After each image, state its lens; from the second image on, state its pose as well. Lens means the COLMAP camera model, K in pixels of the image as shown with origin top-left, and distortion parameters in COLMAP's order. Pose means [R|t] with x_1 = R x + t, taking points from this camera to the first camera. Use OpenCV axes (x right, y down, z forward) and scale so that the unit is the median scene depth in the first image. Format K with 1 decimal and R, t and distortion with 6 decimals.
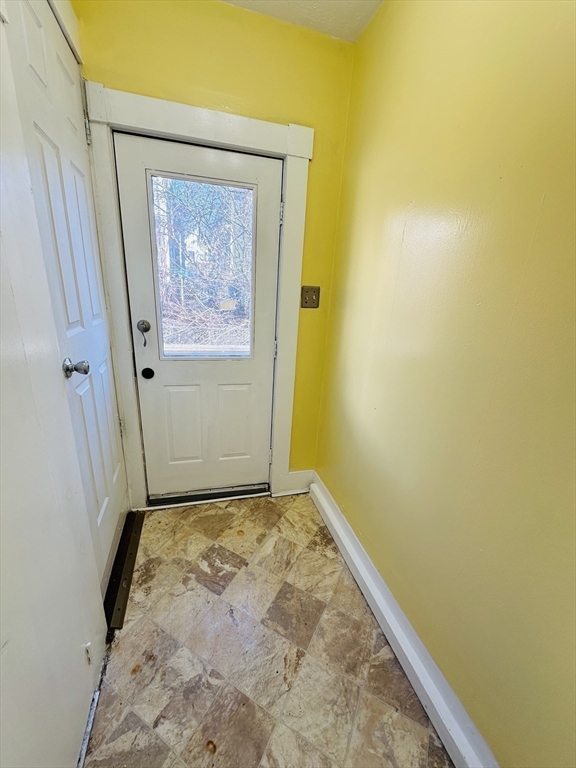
lens RADIAL K [[305.0, 0, 288.6], [0, 305.0, 383.1], [0, 0, 1]] dist [-0.002323, 0.000615]
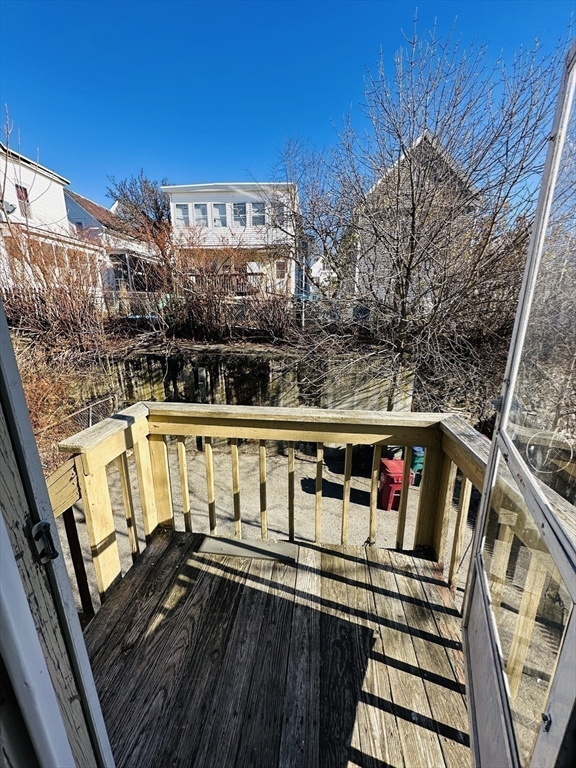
lens RADIAL K [[305.0, 0, 288.6], [0, 305.0, 383.1], [0, 0, 1]] dist [-0.002323, 0.000615]
pose [[0.927648, 0.033696, -0.371933, -0.042188], [-0.058043, 0.996828, -0.054456, -0.049400], [0.368918, 0.072104, 0.926661, 0.154939]]
